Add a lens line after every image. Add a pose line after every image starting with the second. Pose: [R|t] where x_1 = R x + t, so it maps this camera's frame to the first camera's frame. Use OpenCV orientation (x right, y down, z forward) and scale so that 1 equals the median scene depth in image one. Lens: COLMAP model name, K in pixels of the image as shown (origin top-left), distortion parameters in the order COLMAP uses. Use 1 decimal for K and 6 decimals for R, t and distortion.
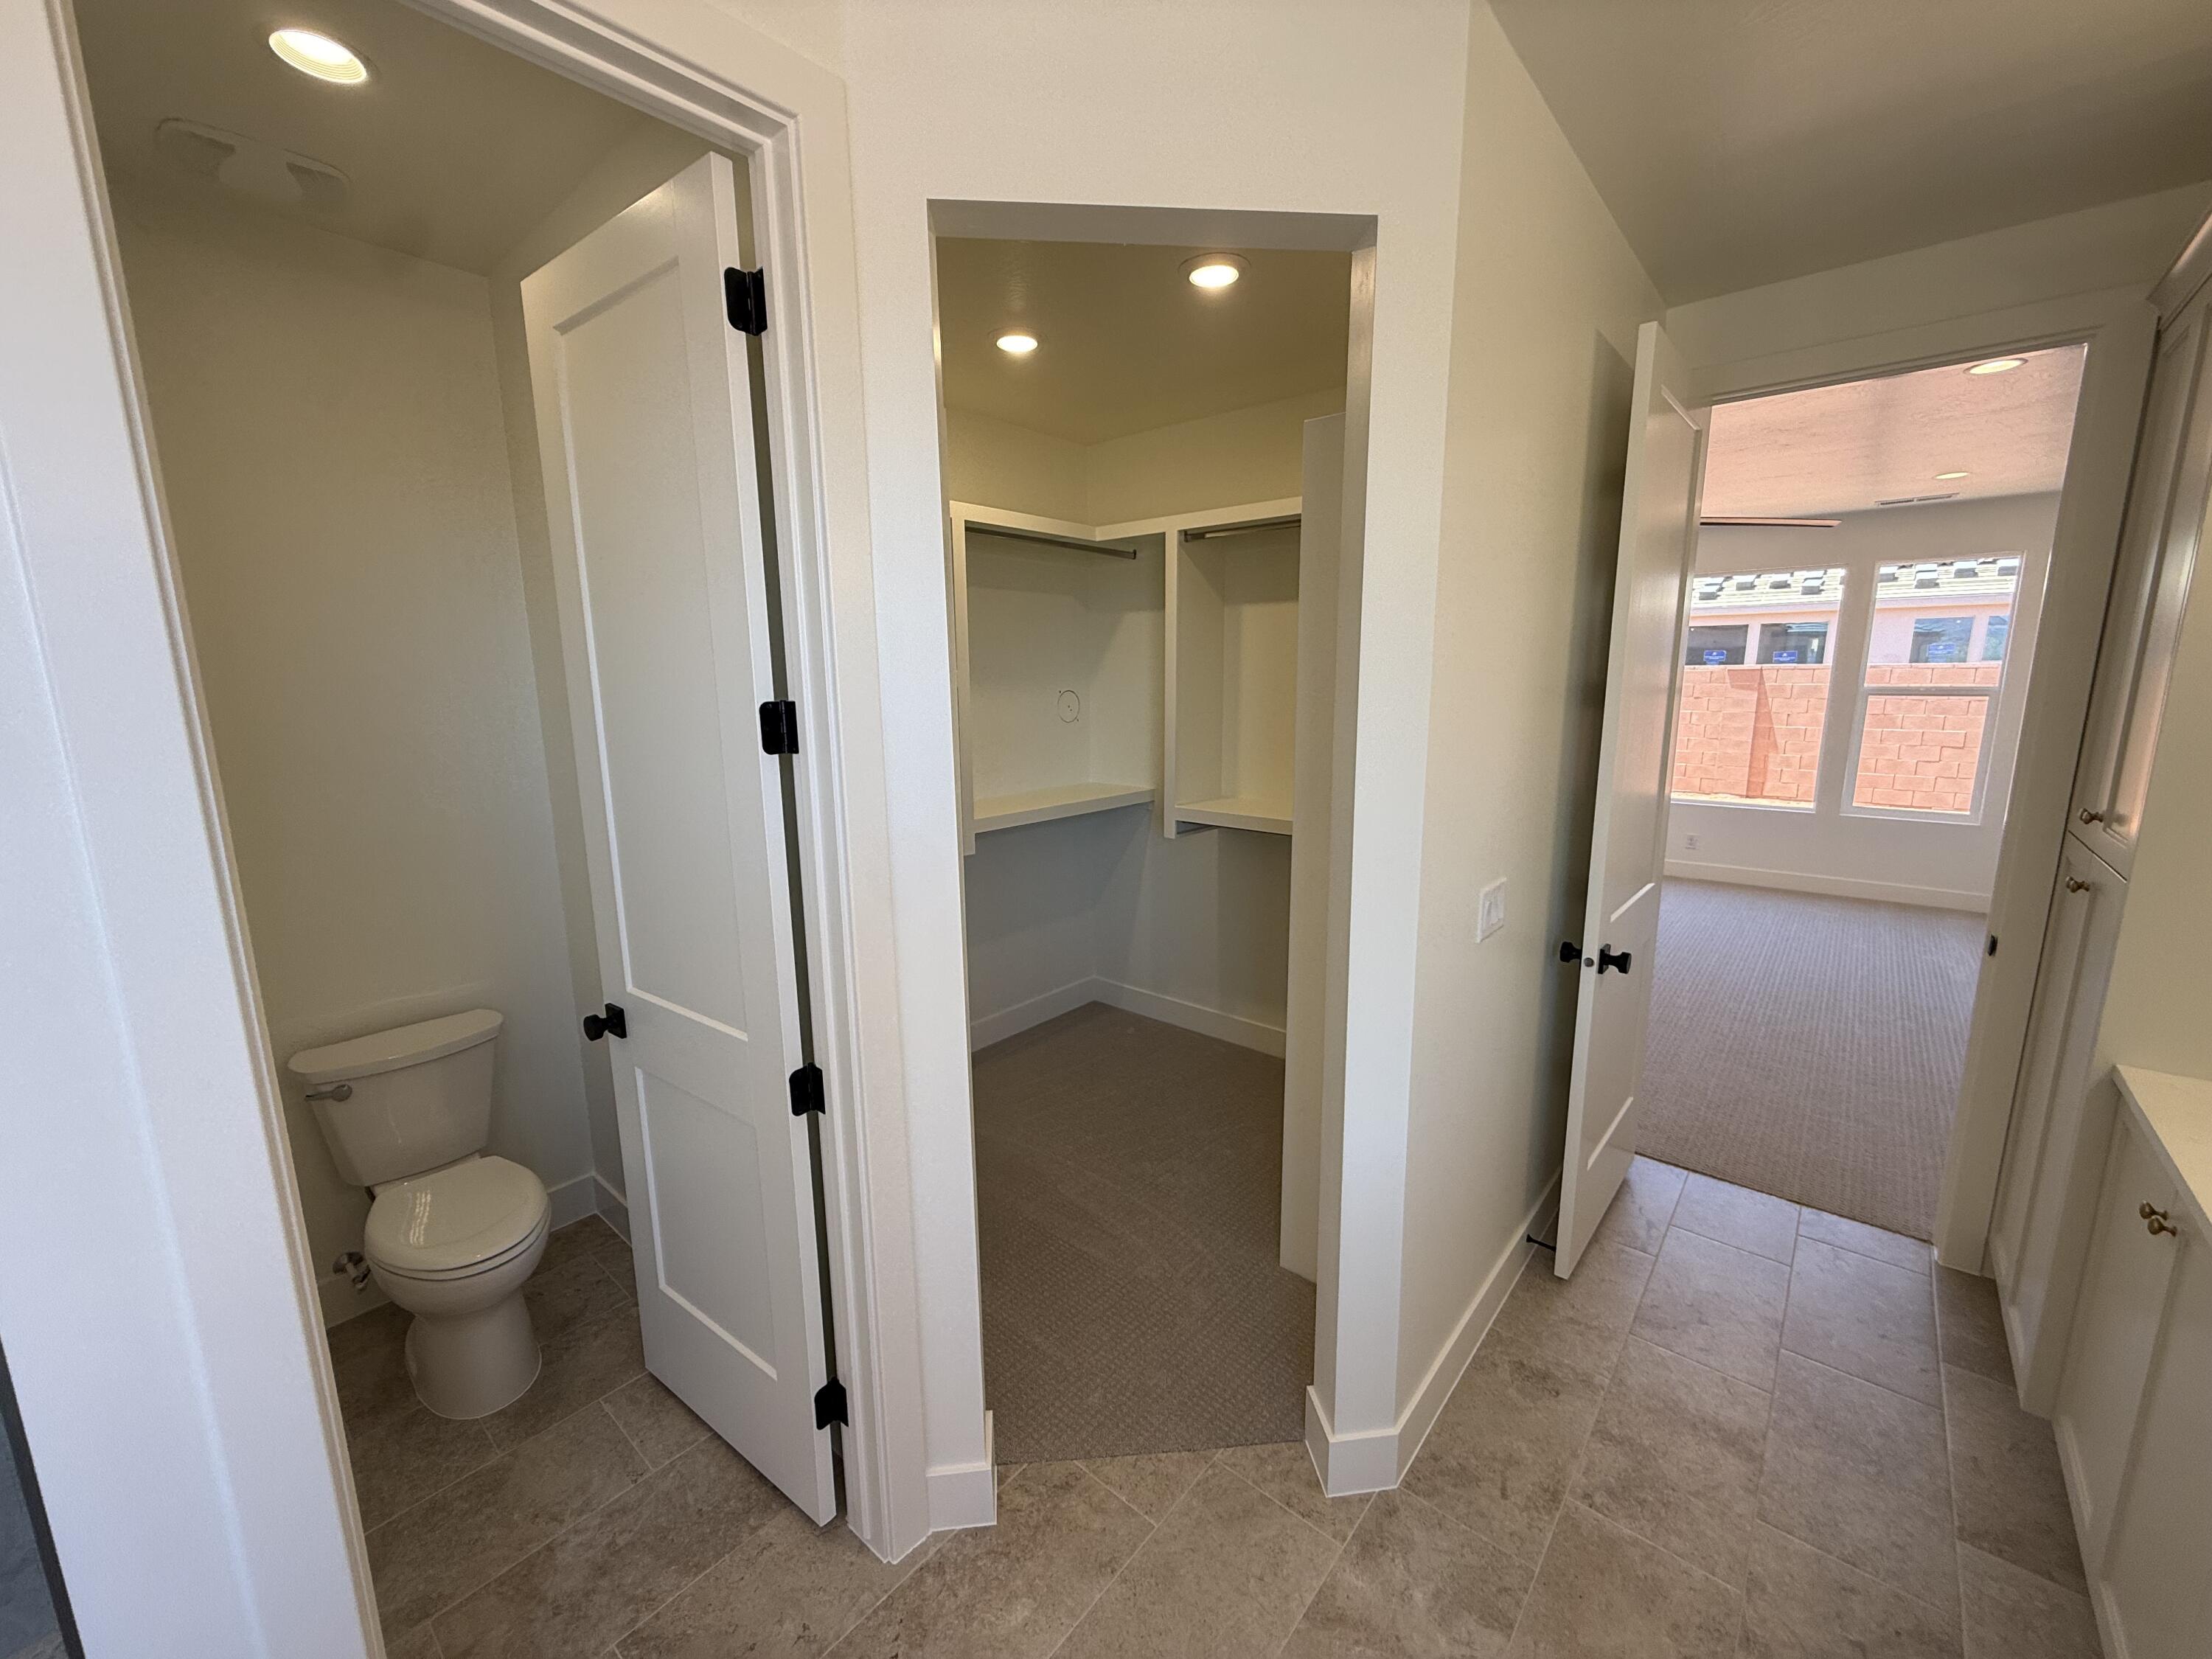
lens RADIAL K [[879.1, 0, 1099.9], [0, 879.1, 832.6], [0, 0, 1]] dist [0.000455, 0.000425]
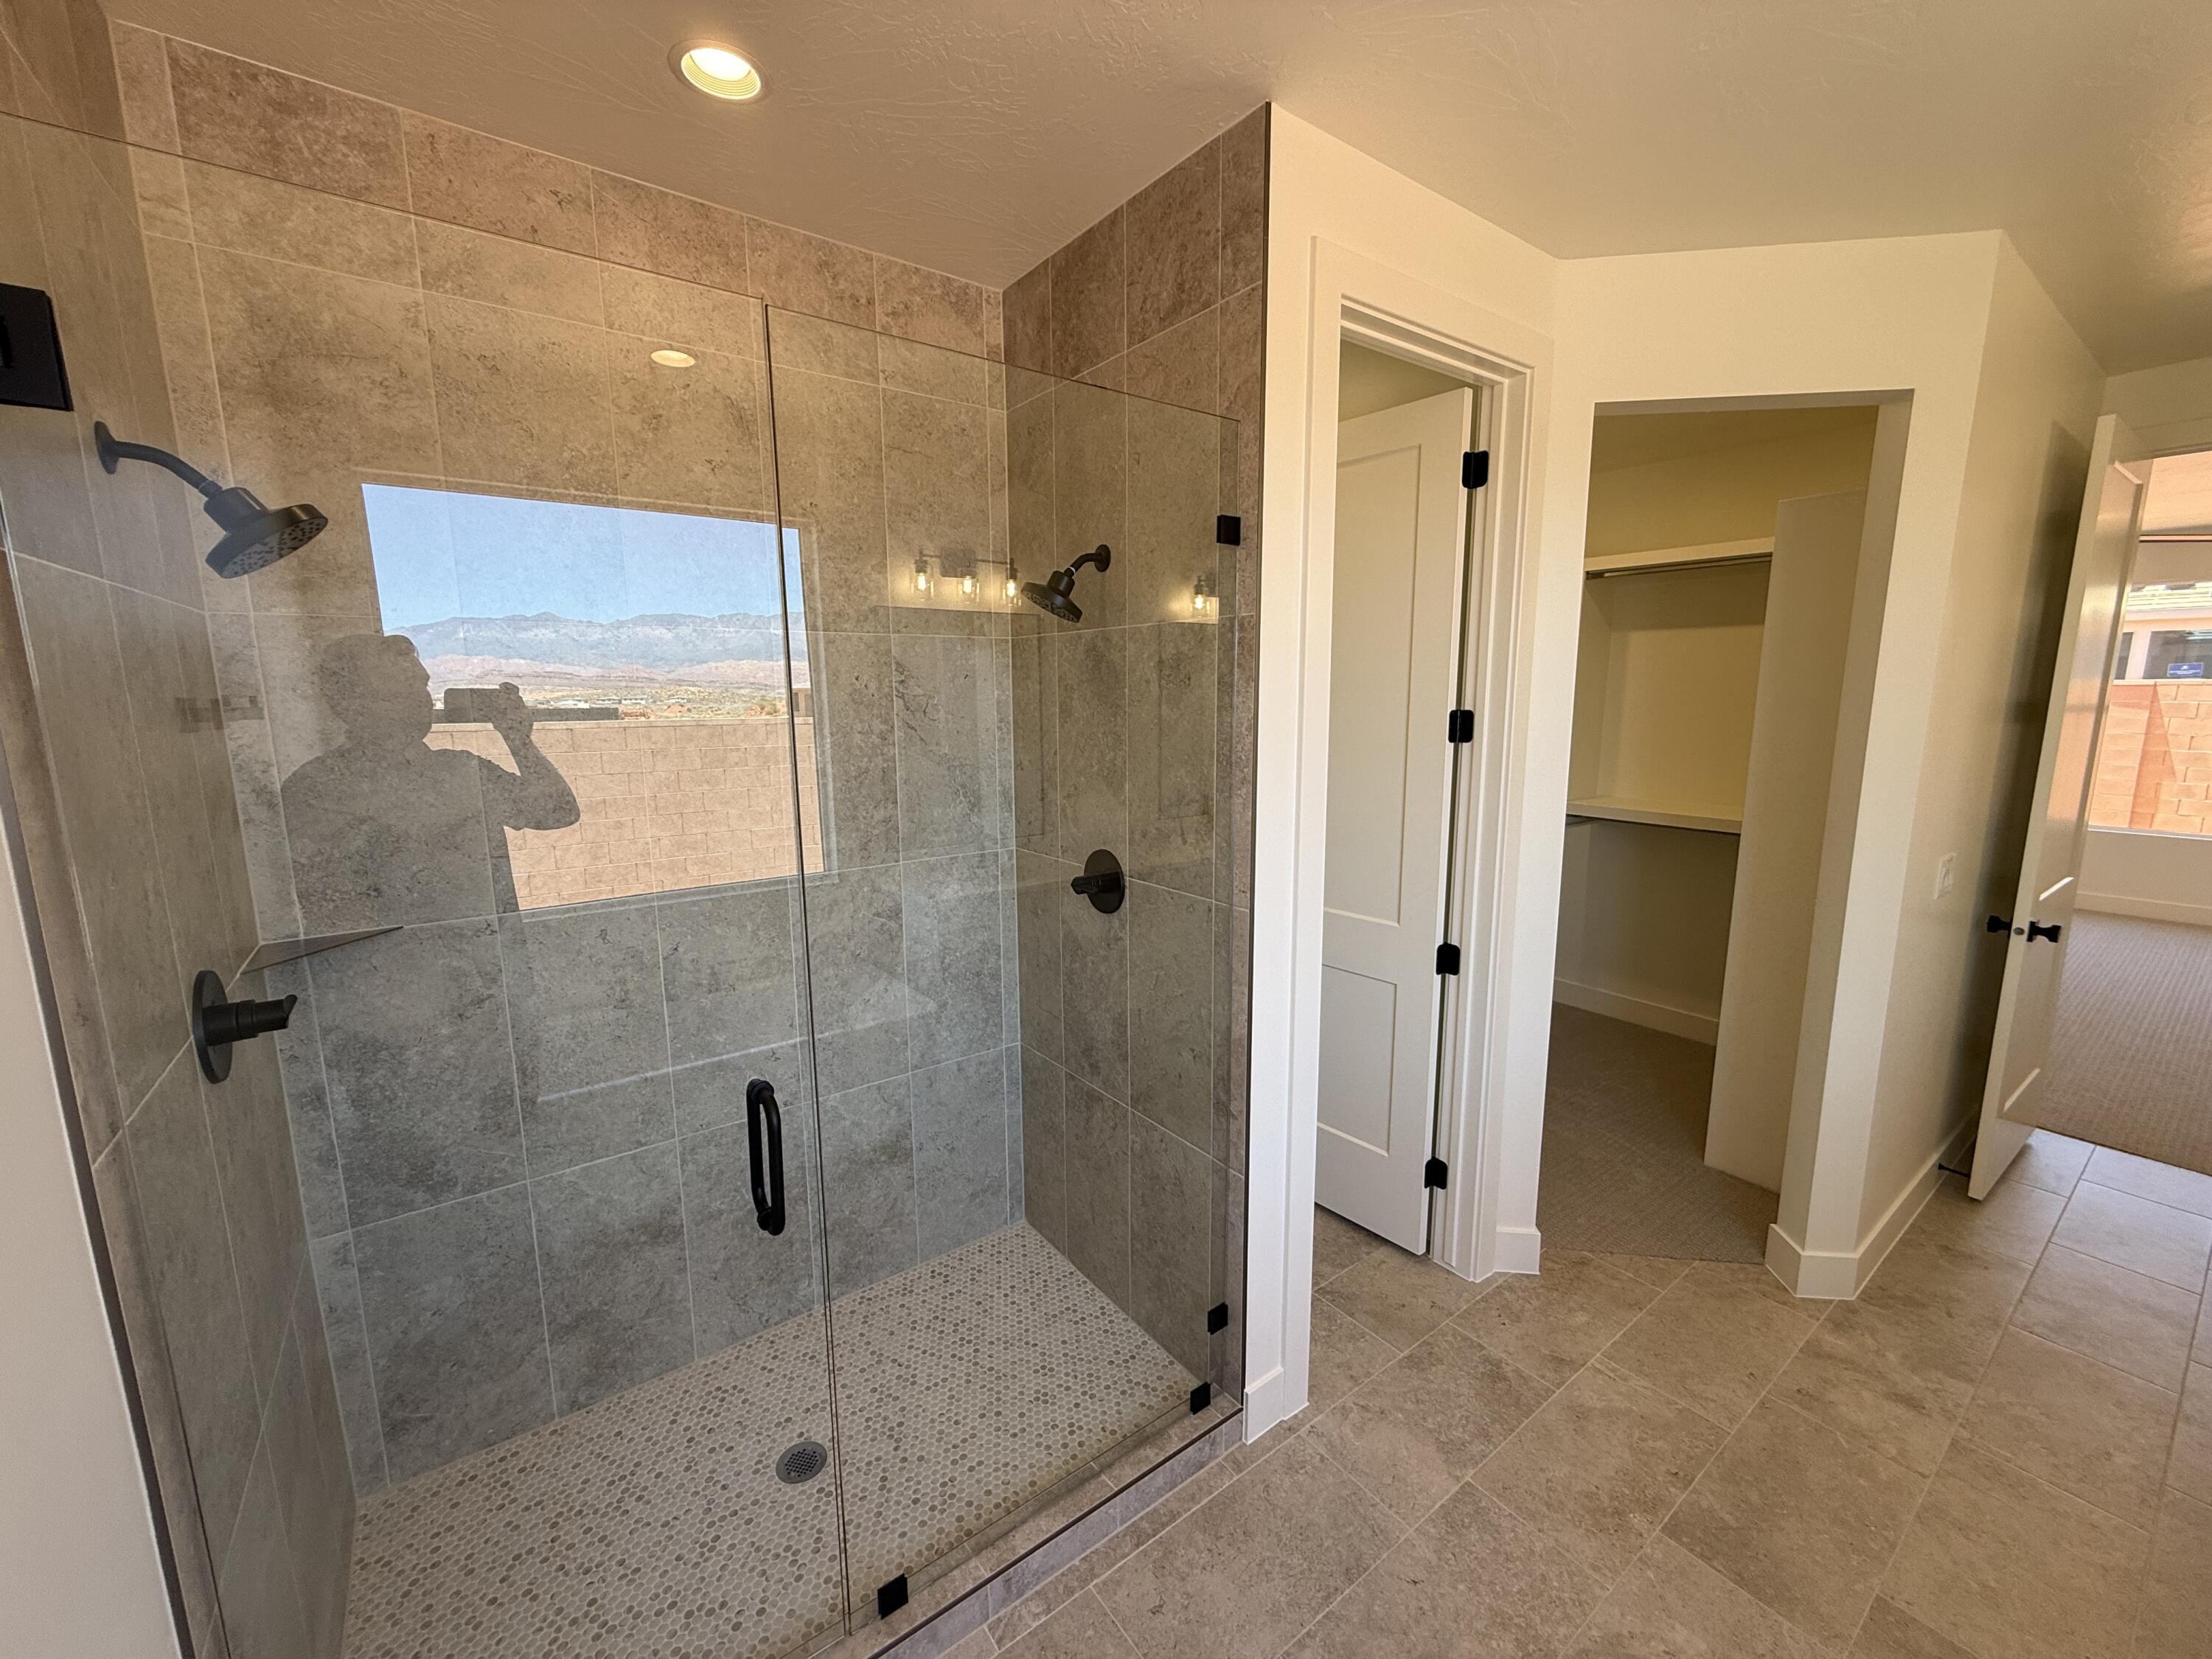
lens RADIAL K [[879.1, 0, 1099.9], [0, 879.1, 832.6], [0, 0, 1]] dist [0.000455, 0.000425]
pose [[0.975003, 0.040162, -0.218533, -0.524314], [-0.042965, 0.999044, -0.008090, 0.094512], [0.217999, 0.017277, 0.975796, -0.577893]]
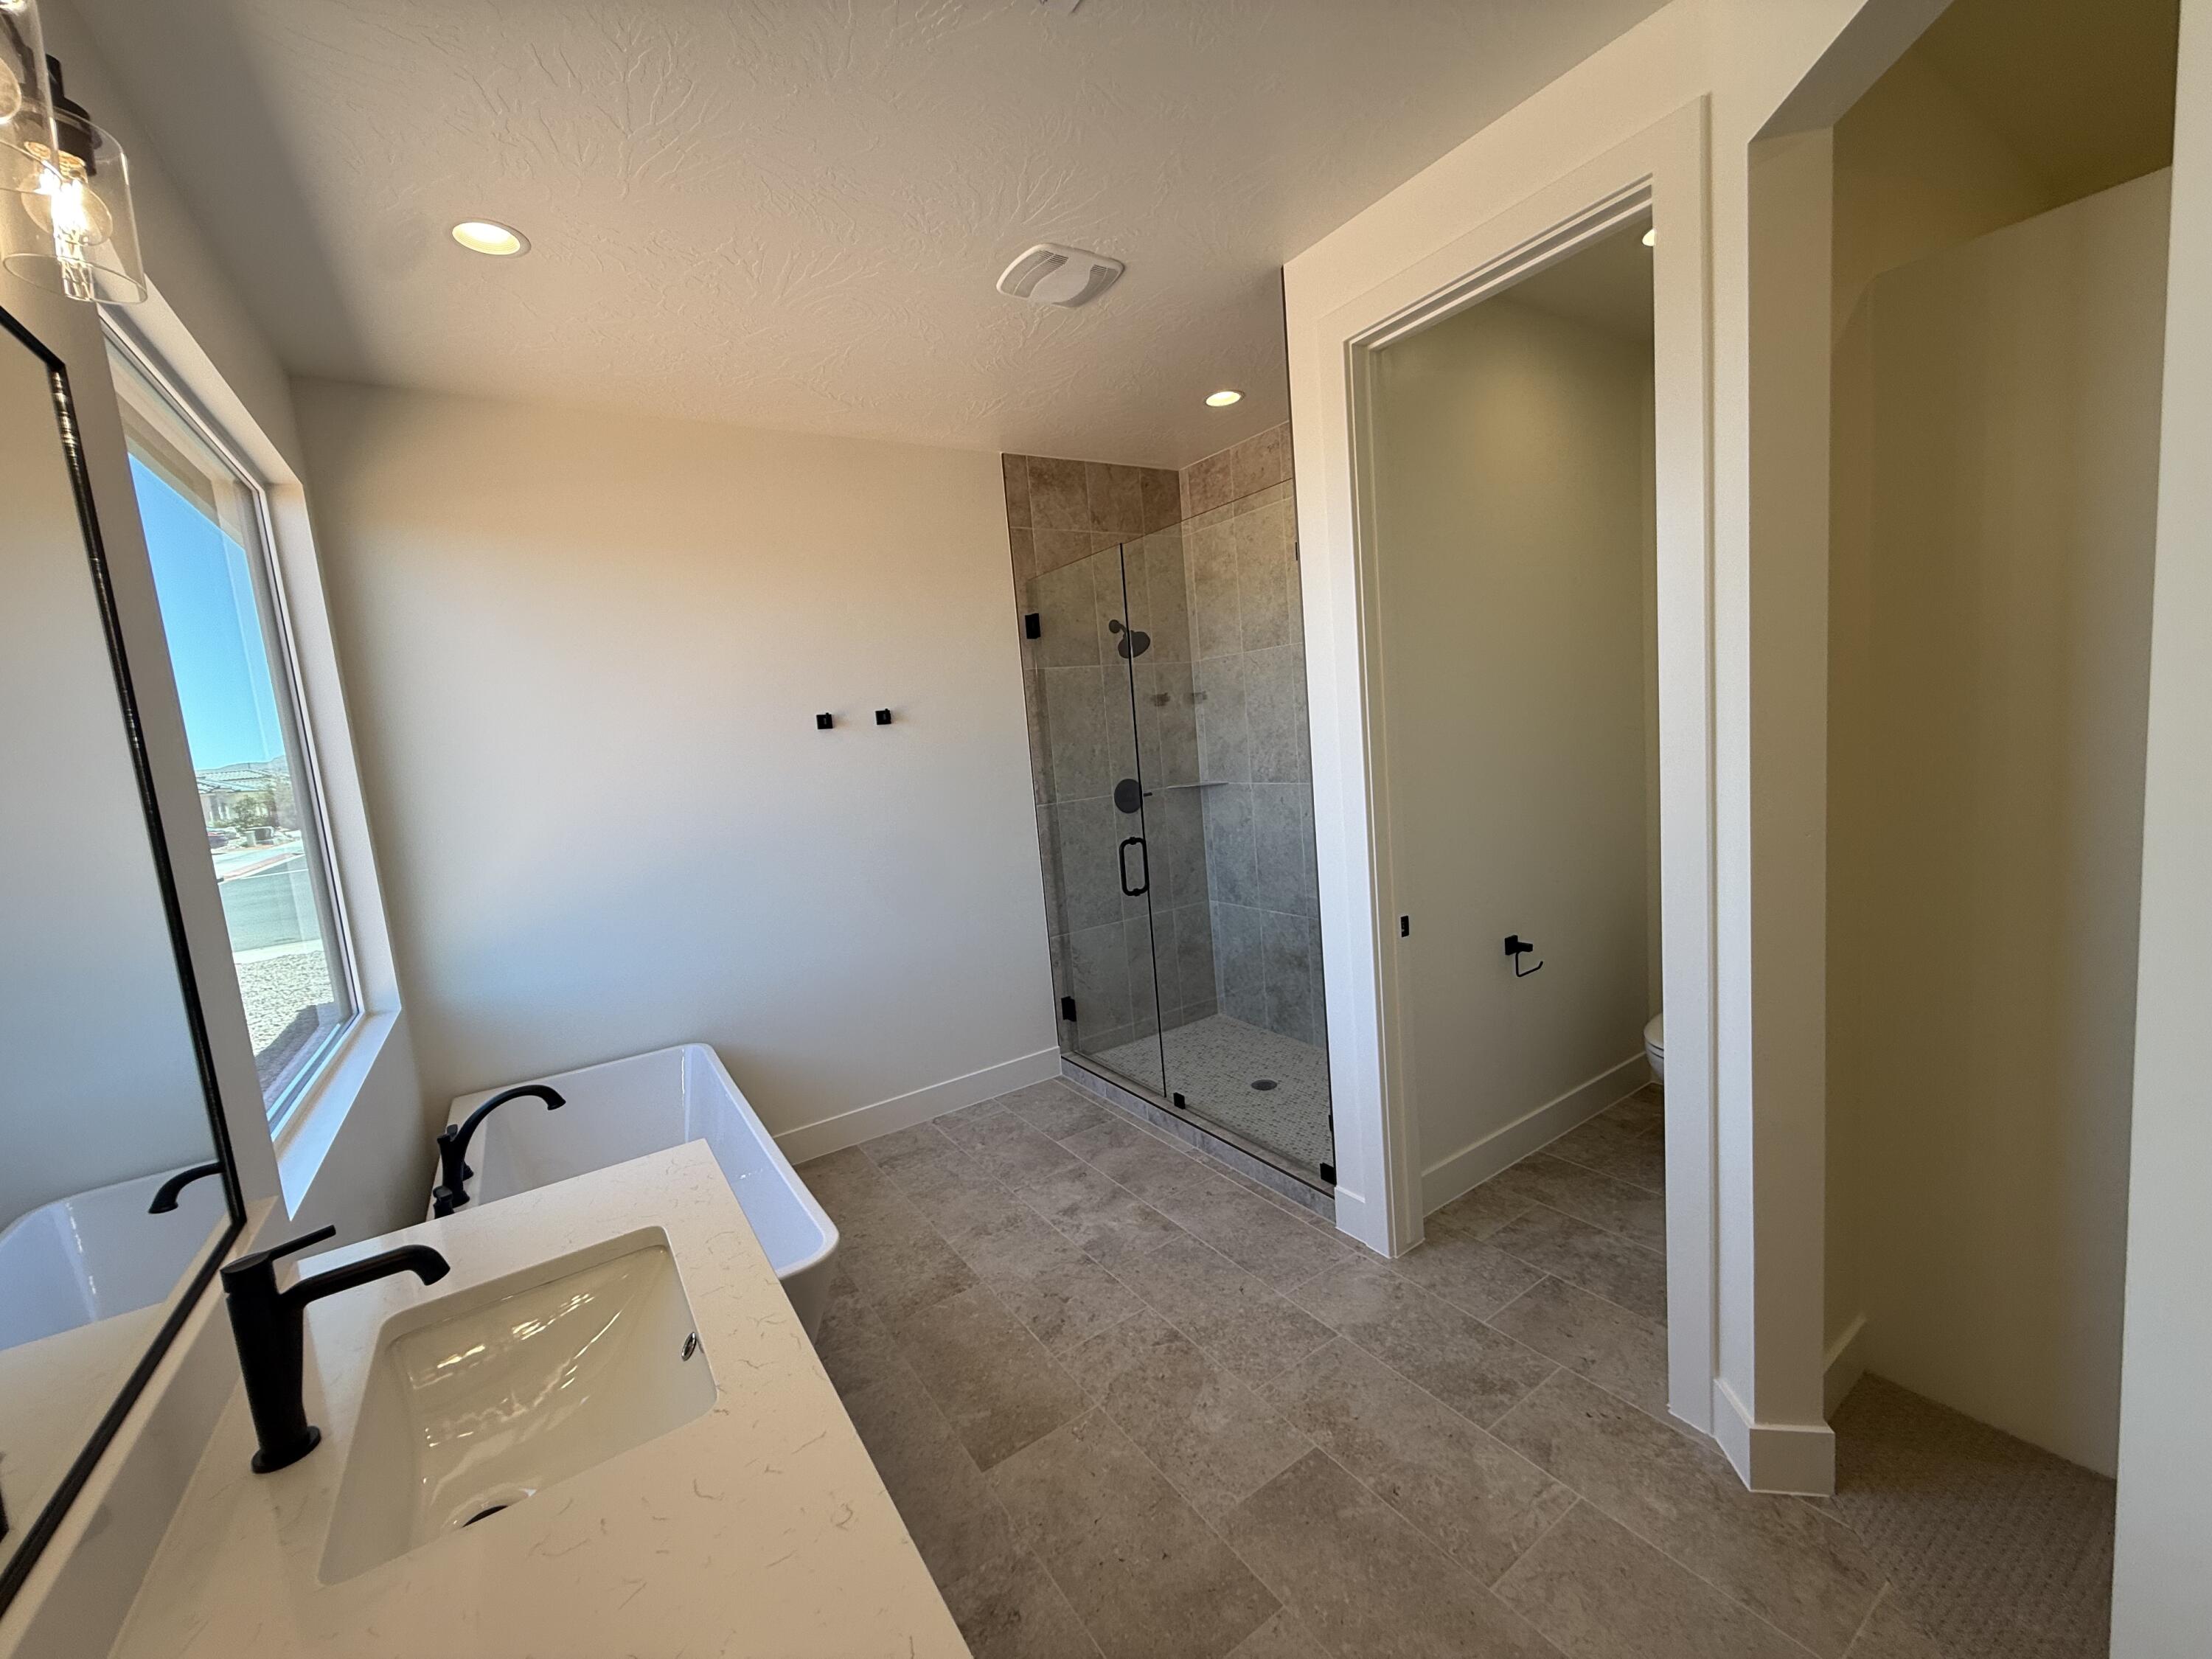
lens RADIAL K [[879.1, 0, 1099.9], [0, 879.1, 832.6], [0, 0, 1]] dist [0.000455, 0.000425]
pose [[-0.267821, 0.143156, -0.952774, 0.849276], [-0.082969, 0.981799, 0.170840, -0.016785], [0.959890, 0.124805, -0.251069, 0.461540]]
